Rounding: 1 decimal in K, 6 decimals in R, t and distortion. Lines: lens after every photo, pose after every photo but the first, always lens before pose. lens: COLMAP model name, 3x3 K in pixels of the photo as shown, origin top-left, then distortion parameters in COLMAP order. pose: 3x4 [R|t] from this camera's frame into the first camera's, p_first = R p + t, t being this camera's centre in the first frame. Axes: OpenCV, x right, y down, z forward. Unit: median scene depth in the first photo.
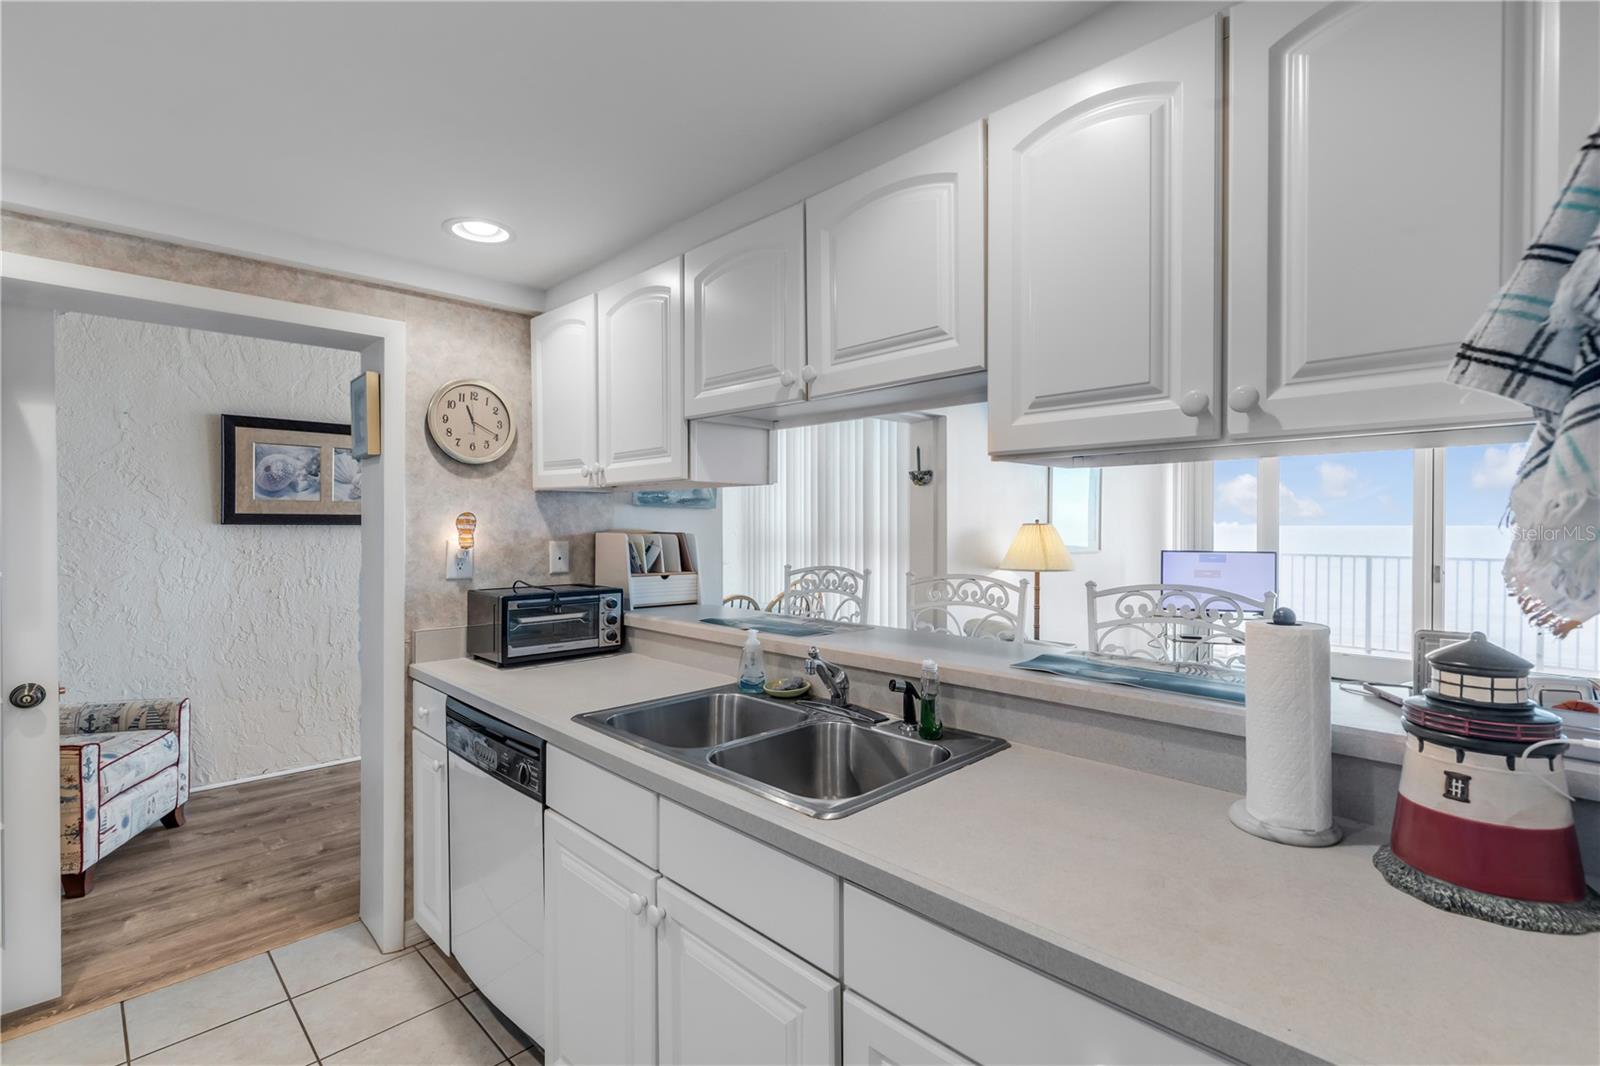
lens RADIAL K [[724.8, 0, 804.2], [0, 724.8, 531.0], [0, 0, 1]] dist [0.002863, 0.000844]
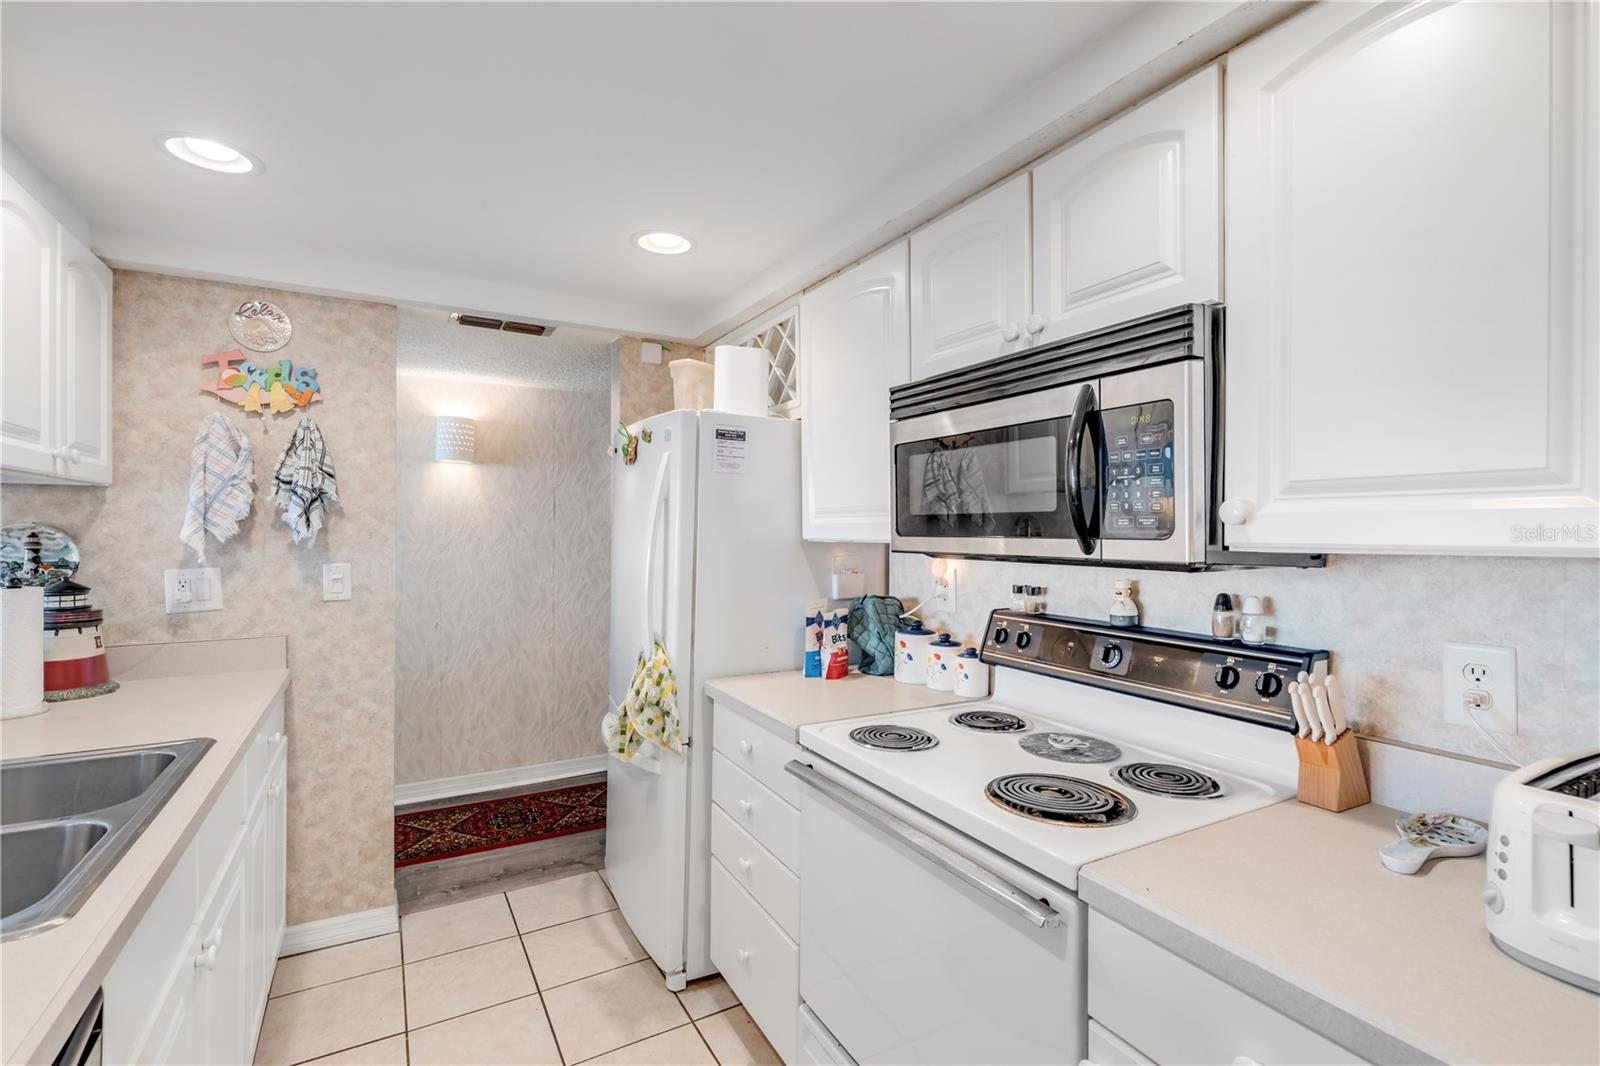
lens RADIAL K [[706.3, 0, 787.1], [0, 706.3, 532.1], [0, 0, 1]] dist [0.003390, -0.002844]
pose [[-0.961511, -0.004503, 0.274729, -0.535039], [0.000248, 0.999851, 0.017255, -0.008162], [-0.274766, 0.016659, -0.961367, 0.778775]]
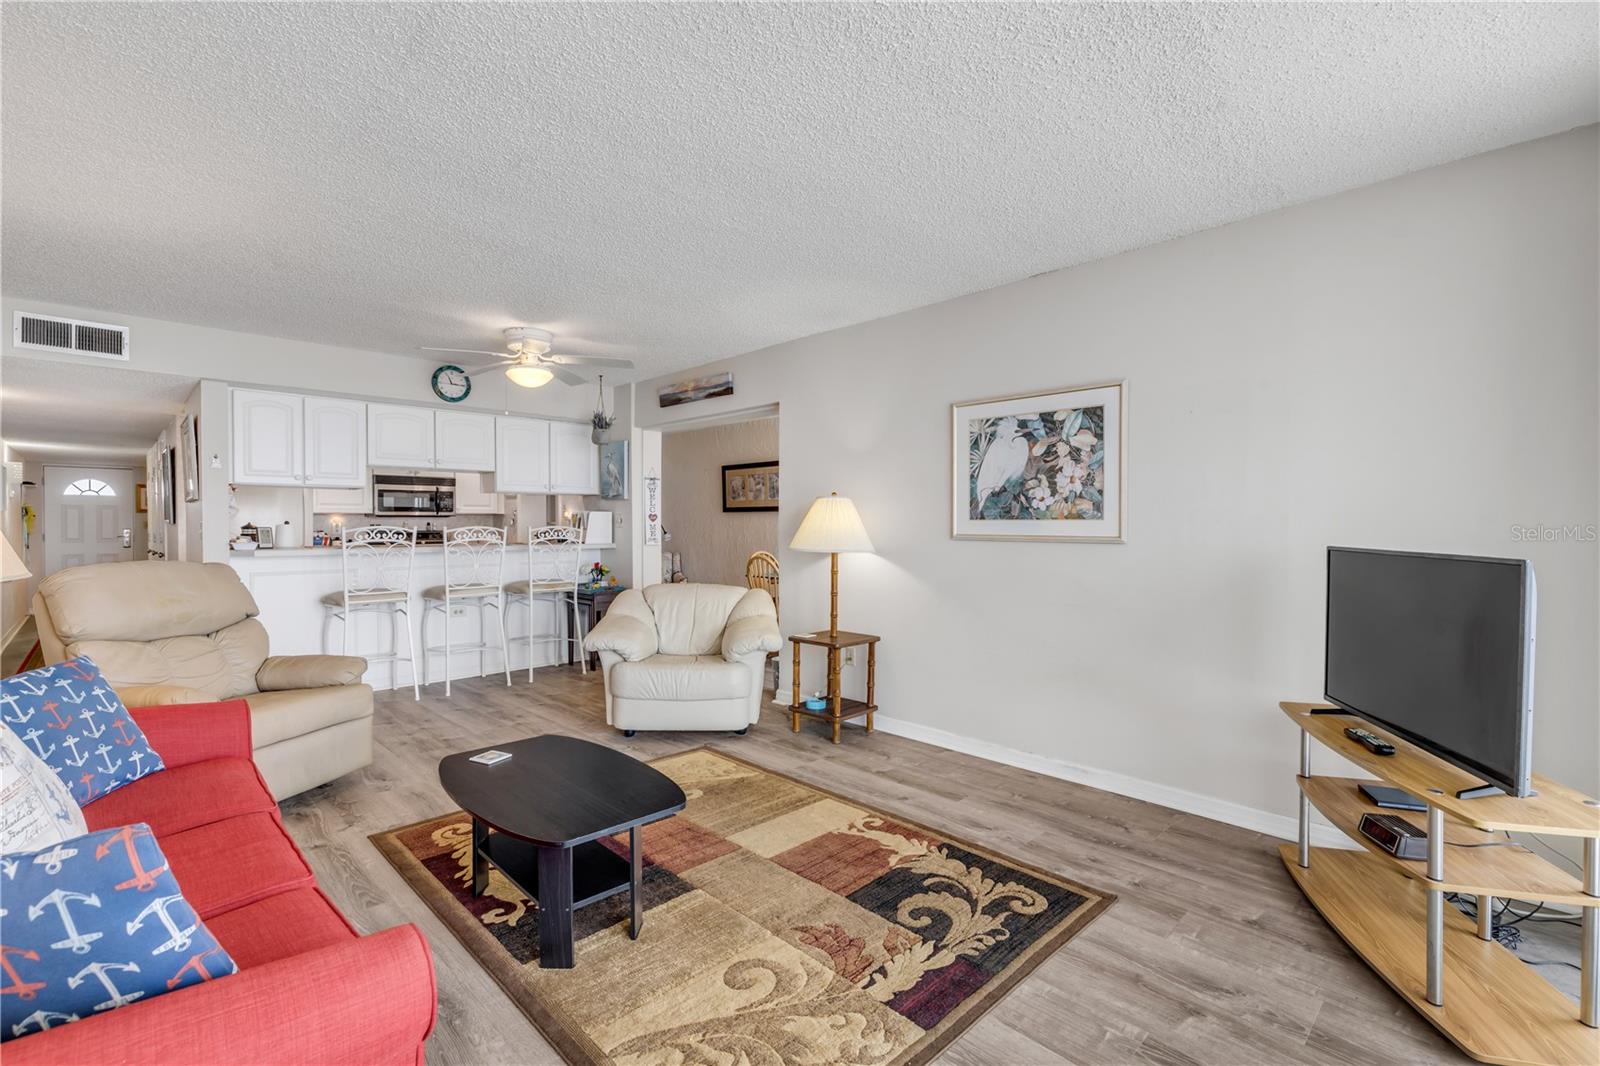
lens RADIAL K [[724.8, 0, 803.6], [0, 724.8, 533.0], [0, 0, 1]] dist [0.002863, 0.000844]
pose [[-0.007039, 0.010089, -0.999924, 2.057605], [-0.008242, 0.999915, 0.010147, 0.042241], [0.999941, 0.008313, -0.006956, 1.681947]]
